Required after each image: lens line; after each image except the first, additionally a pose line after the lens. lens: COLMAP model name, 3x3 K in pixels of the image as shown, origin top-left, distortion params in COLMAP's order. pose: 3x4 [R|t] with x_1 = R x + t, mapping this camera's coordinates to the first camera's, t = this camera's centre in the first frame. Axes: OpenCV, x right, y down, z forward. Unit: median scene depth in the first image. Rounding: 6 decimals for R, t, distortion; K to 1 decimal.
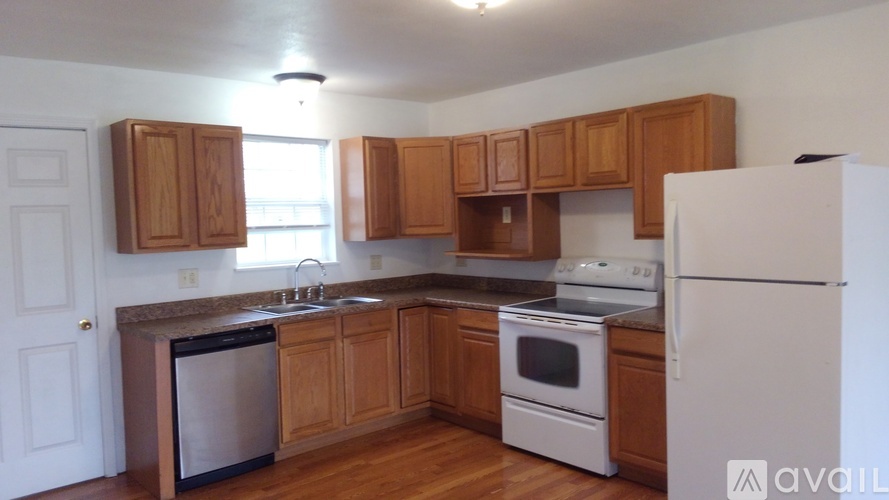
lens RADIAL K [[684.0, 0, 444.5], [0, 684.0, 250.0], [0, 0, 1]] dist [0.065035, -0.004856]
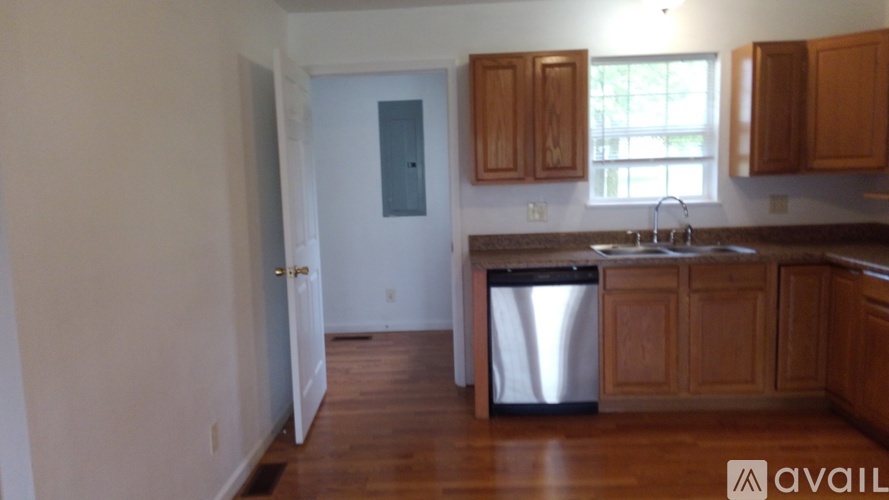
lens RADIAL K [[684.0, 0, 444.5], [0, 684.0, 250.0], [0, 0, 1]] dist [0.065035, -0.004856]
pose [[0.727122, 0.087157, -0.680953, 0.199628], [-0.025151, 0.994624, 0.100448, -0.000248], [0.686047, -0.055911, 0.725405, 0.174497]]
